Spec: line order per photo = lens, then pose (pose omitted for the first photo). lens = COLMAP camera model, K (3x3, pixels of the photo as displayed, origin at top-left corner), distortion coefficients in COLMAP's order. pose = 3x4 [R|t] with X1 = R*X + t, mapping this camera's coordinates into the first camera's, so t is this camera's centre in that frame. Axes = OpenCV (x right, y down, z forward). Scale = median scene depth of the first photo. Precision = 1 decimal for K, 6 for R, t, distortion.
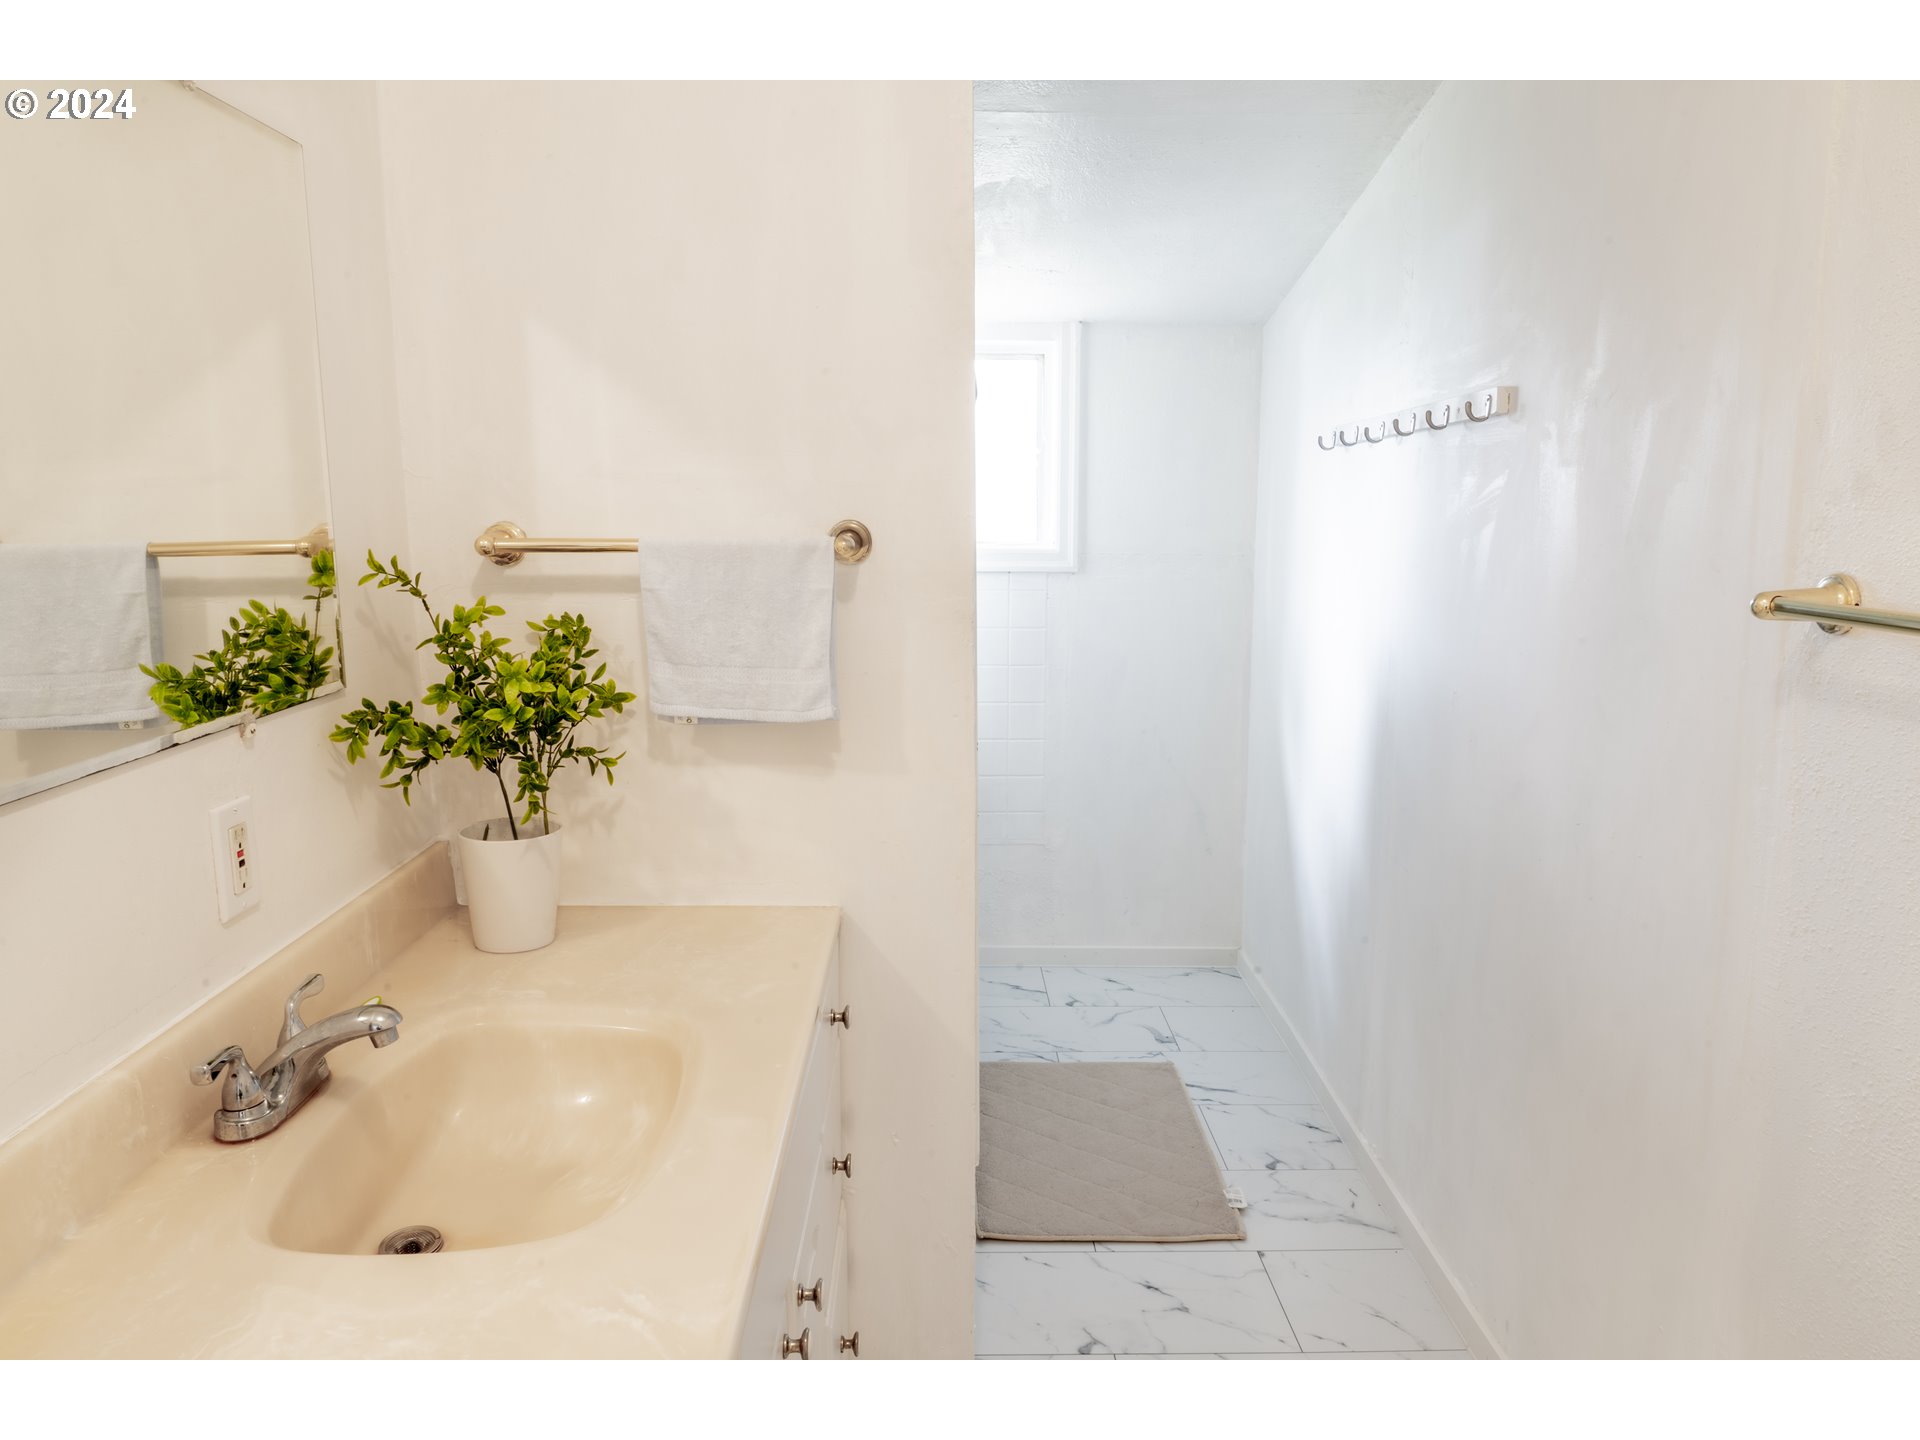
lens RADIAL K [[1300.4, 0, 960.0], [0, 1300.4, 720.0], [0, 0, 1]] dist [-0.005210, -0.001067]
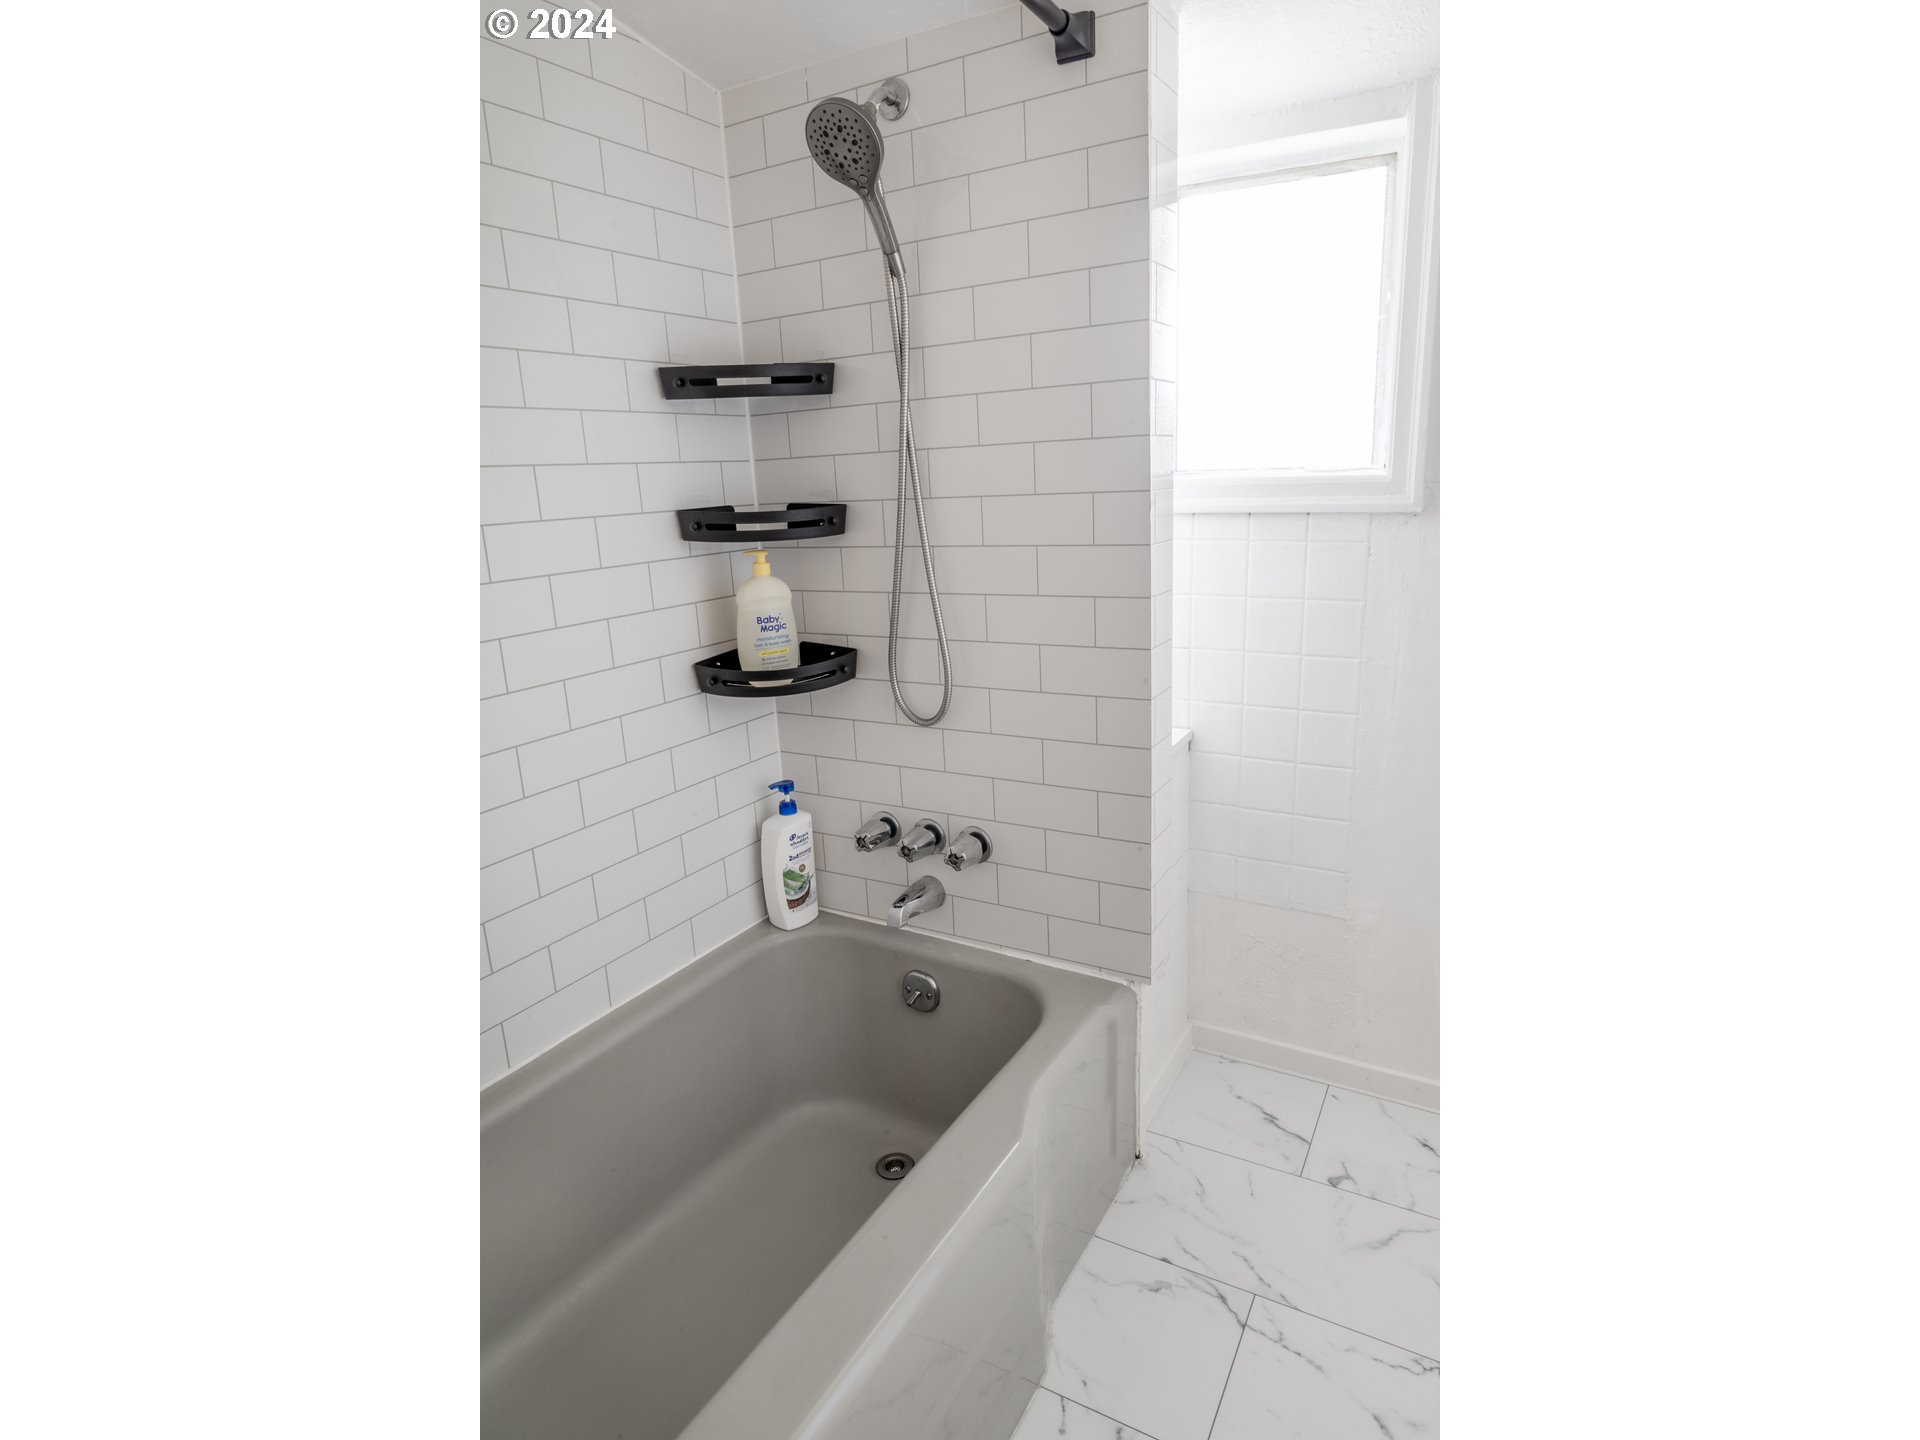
lens RADIAL K [[998.4, 0, 955.8], [0, 998.4, 729.6], [0, 0, 1]] dist [0.001009, -0.000104]
pose [[0.862834, 0.092930, -0.496871, 0.144896], [-0.045480, 0.993241, 0.106789, -0.051980], [0.503437, -0.069544, 0.861229, 0.472918]]
